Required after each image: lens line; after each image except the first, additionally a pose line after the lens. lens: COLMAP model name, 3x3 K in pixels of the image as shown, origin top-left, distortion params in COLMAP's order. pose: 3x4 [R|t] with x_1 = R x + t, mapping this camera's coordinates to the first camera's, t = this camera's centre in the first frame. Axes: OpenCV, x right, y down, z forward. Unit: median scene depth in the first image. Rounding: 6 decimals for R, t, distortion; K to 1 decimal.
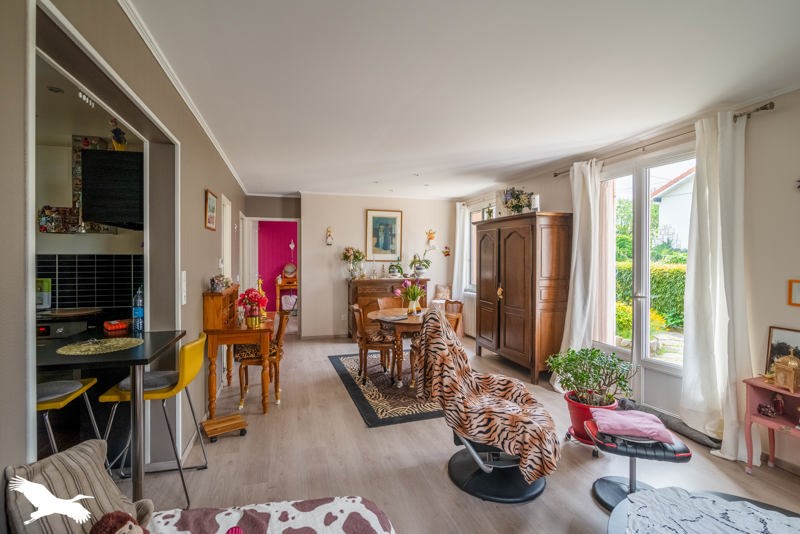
lens RADIAL K [[368.7, 0, 392.2], [0, 368.7, 260.2], [0, 0, 1]] dist [-0.005677, -0.000523]
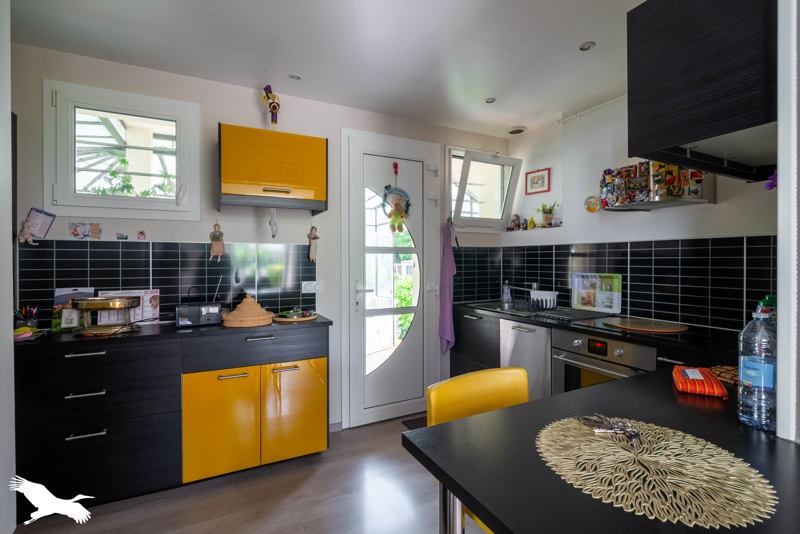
lens RADIAL K [[368.7, 0, 392.0], [0, 368.7, 261.1], [0, 0, 1]] dist [-0.005677, -0.000523]
pose [[0.179781, -0.000795, -0.983706, -0.283066], [-0.004750, 0.999987, -0.001676, 0.026725], [0.983695, 0.004974, 0.179774, 0.411040]]
